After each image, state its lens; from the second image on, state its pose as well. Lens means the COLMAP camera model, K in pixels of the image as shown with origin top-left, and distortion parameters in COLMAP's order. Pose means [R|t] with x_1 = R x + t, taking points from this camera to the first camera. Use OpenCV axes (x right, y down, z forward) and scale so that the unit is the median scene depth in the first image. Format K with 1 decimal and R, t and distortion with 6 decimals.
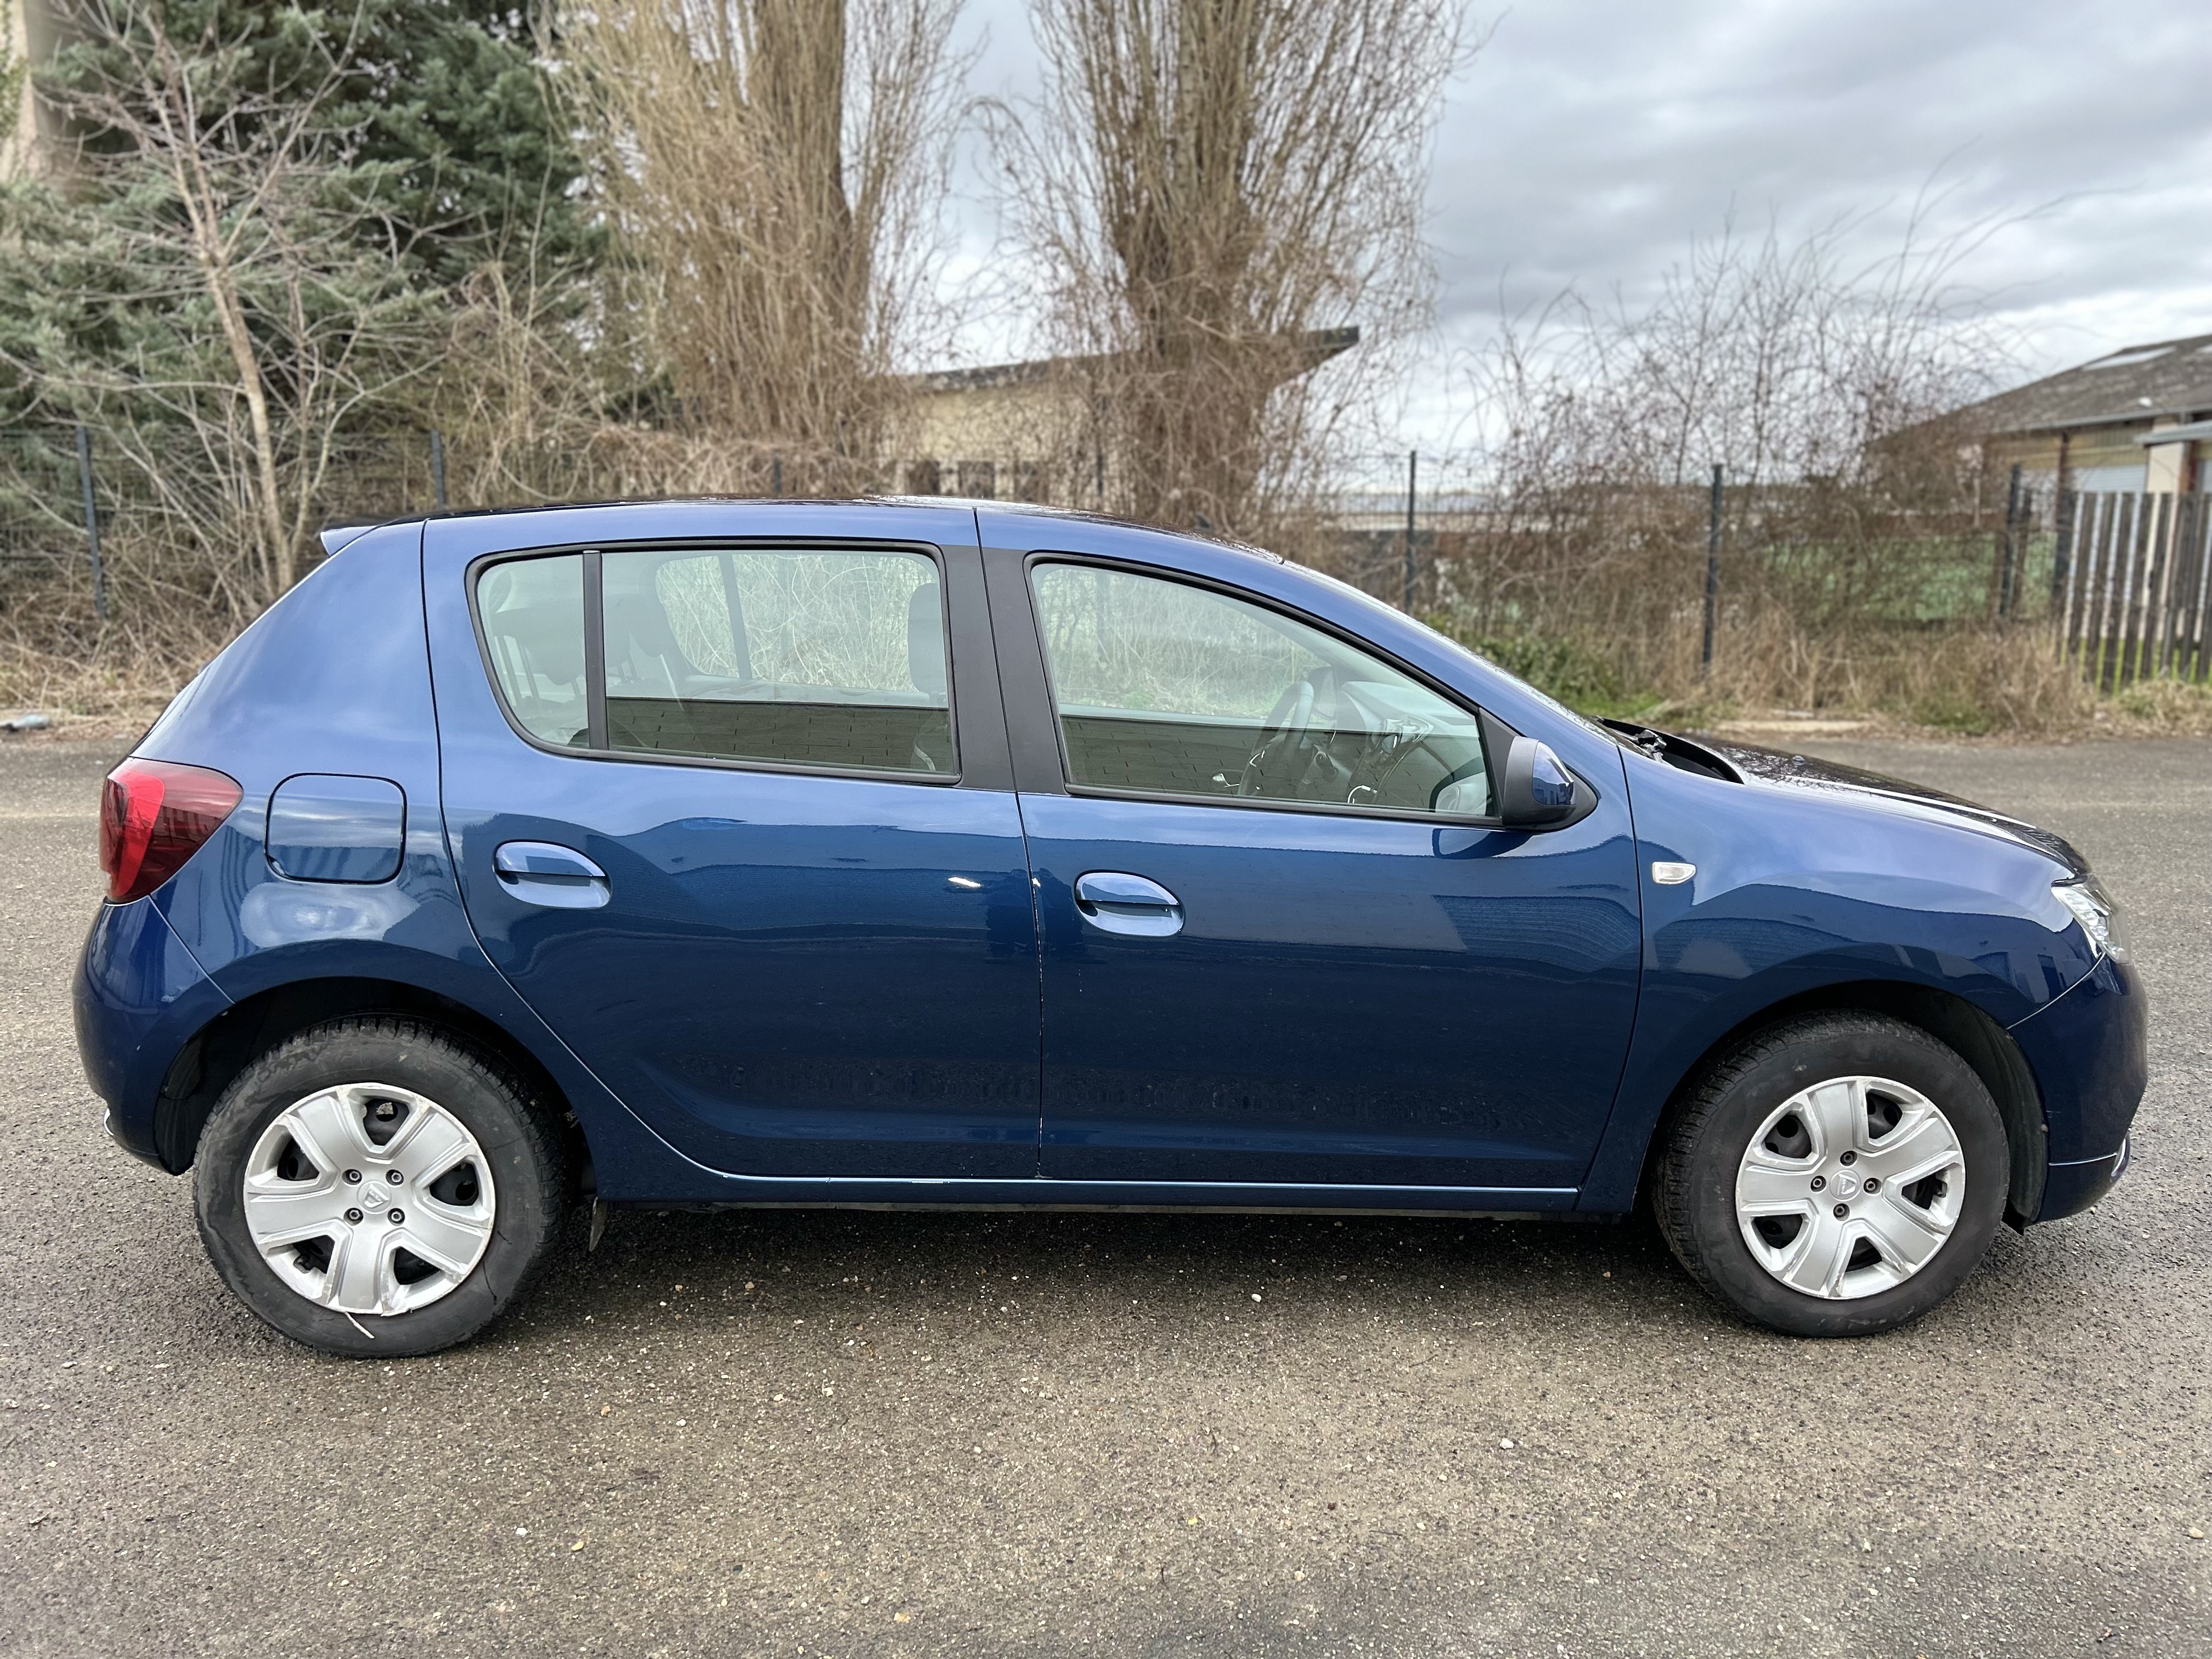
lens RADIAL K [[1664.0, 0, 1101.9], [0, 1664.0, 828.5], [0, 0, 1]] dist [0.013202, -0.017847]
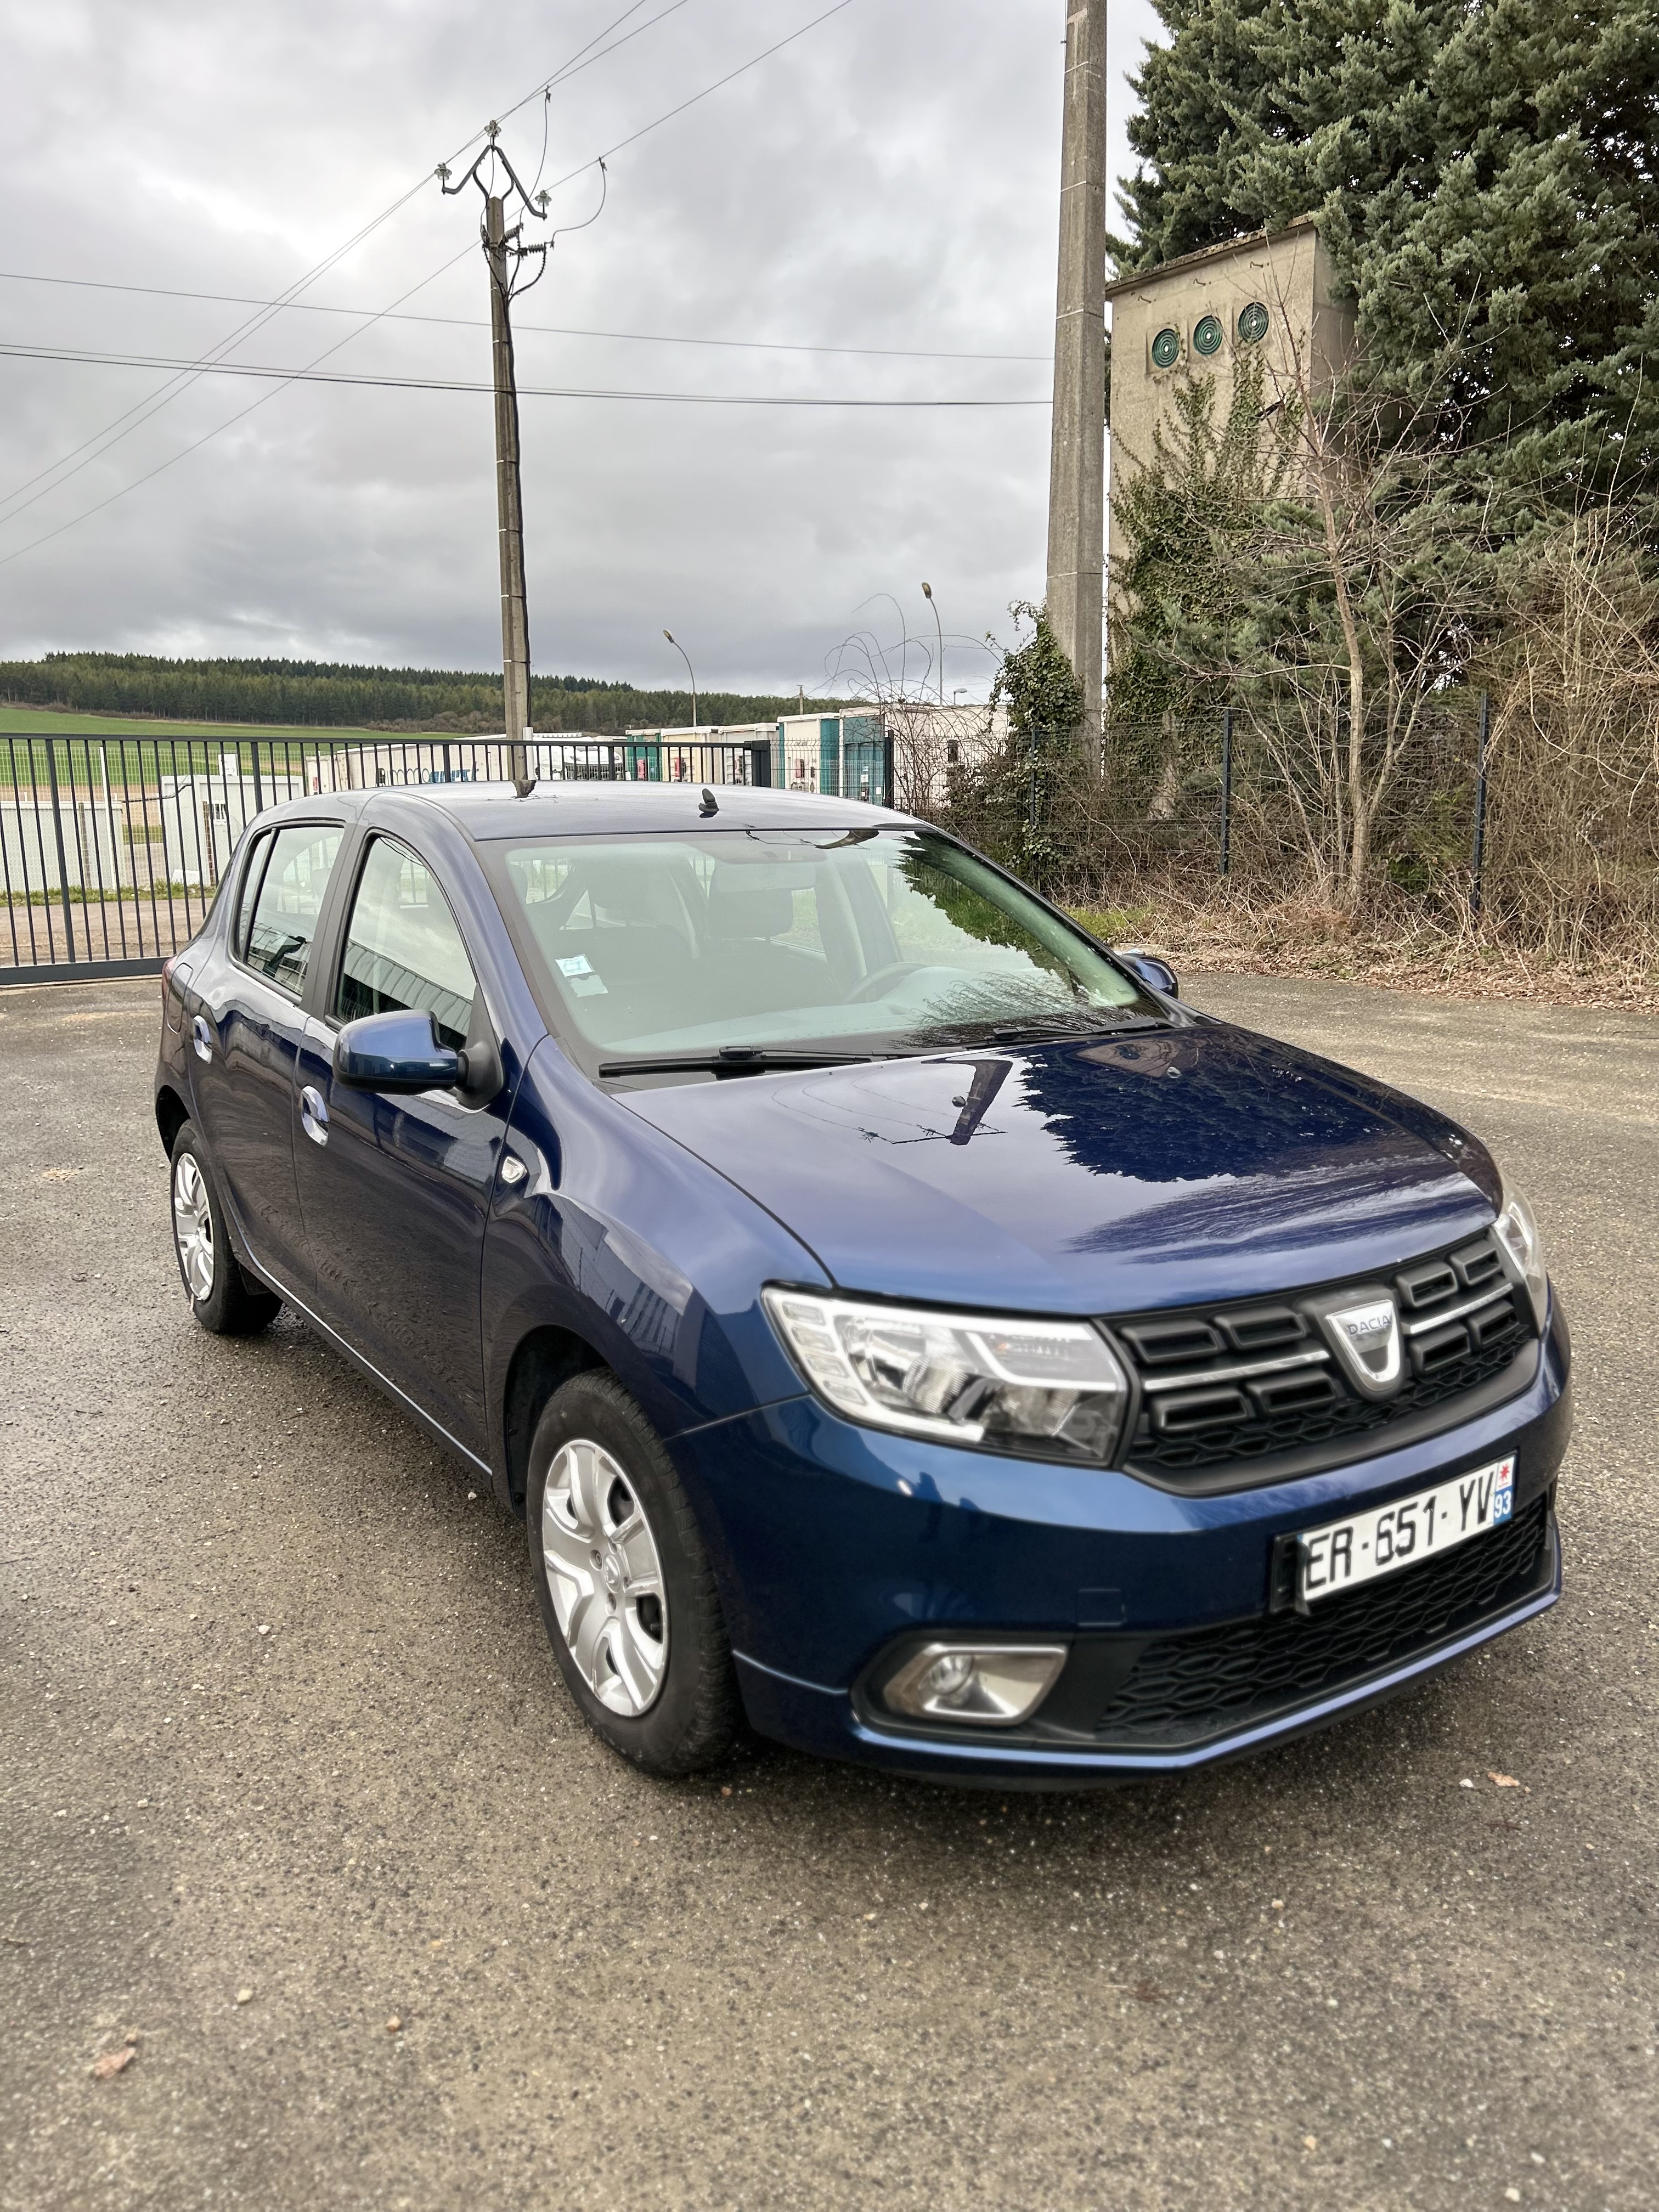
lens RADIAL K [[1664.0, 0, 834.8], [0, 1664.0, 1093.3], [0, 0, 1]] dist [0.013202, -0.017847]
pose [[0.508536, 0.123068, -0.852201, 1.237850], [-0.116133, 0.990493, 0.073738, -0.108060], [0.853173, 0.061470, 0.517993, 0.661355]]
